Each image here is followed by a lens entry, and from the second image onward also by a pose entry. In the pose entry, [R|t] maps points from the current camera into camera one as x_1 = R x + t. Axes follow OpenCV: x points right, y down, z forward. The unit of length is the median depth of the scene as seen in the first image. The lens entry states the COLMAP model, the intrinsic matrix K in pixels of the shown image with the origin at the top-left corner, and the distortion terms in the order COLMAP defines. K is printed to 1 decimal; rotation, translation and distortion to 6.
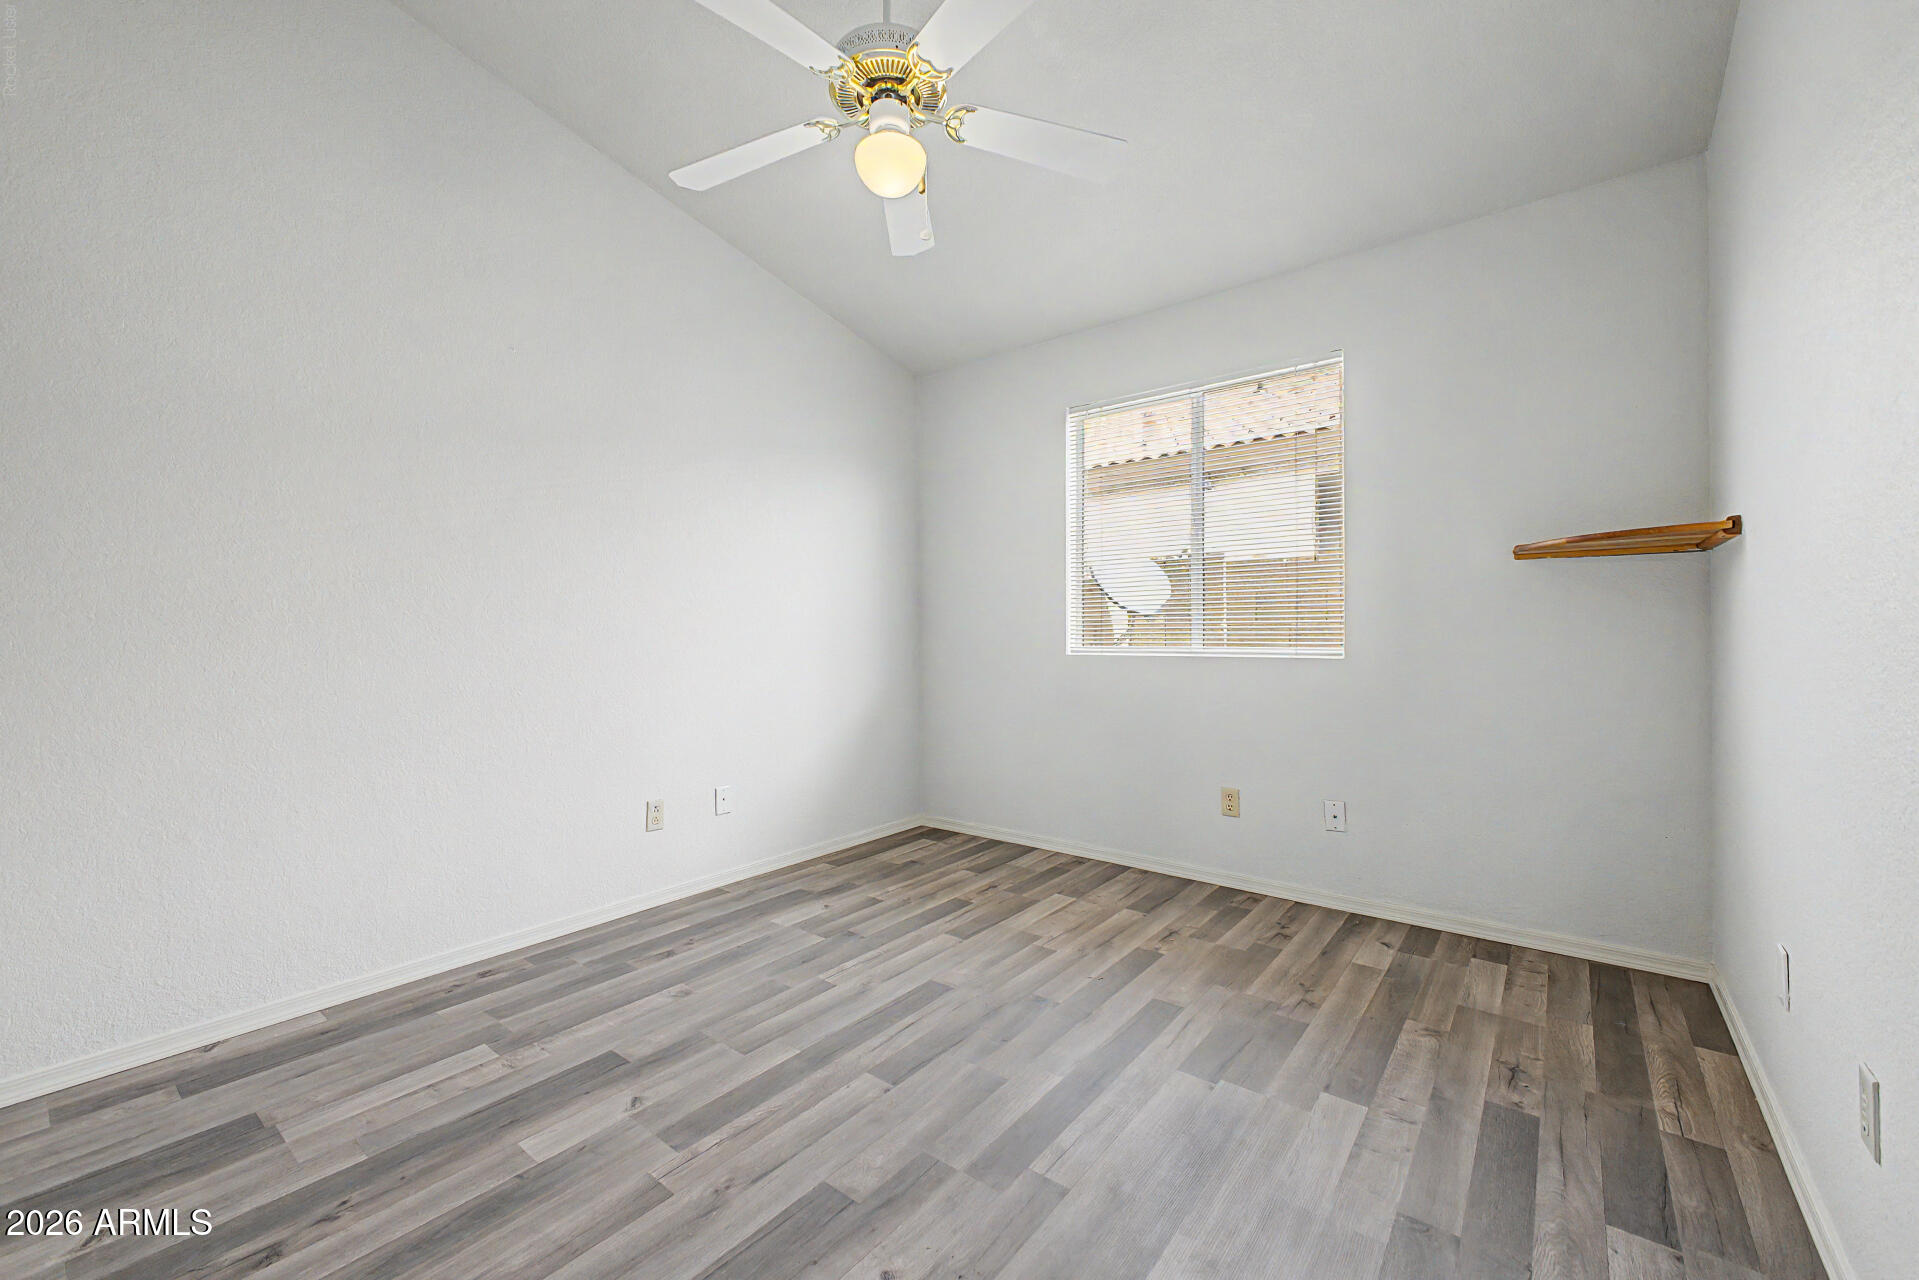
lens RADIAL K [[763.7, 0, 953.3], [0, 763.7, 639.7], [0, 0, 1]] dist [0.016491, -0.002955]
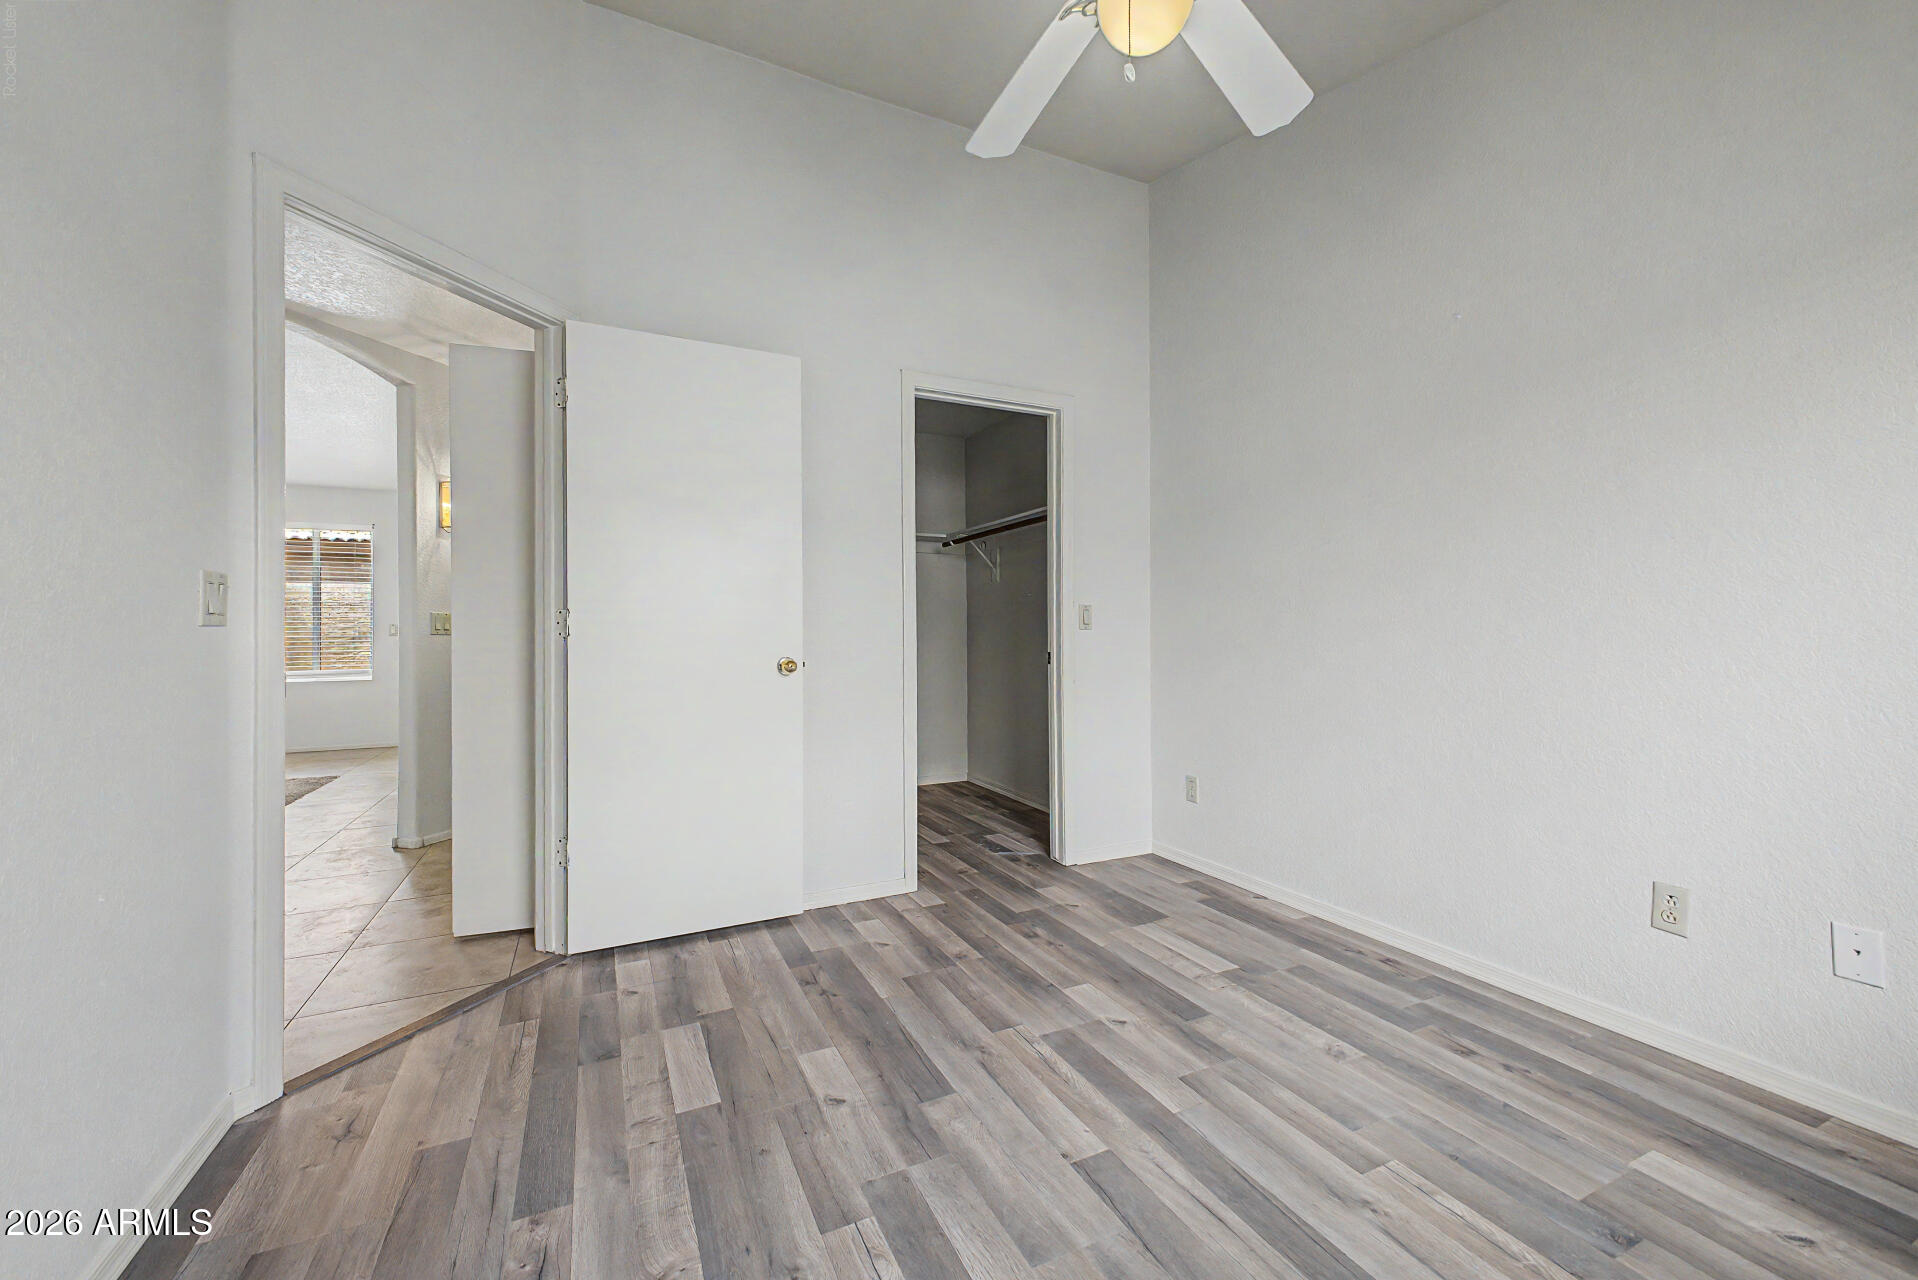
lens RADIAL K [[763.3, 0, 956.1], [0, 763.3, 632.9], [0, 0, 1]] dist [0.016491, -0.002955]
pose [[-0.438590, 0.005090, -0.898673, 0.657131], [0.004422, 0.999984, 0.003506, -0.002349], [0.898676, -0.002436, -0.438605, 1.129447]]
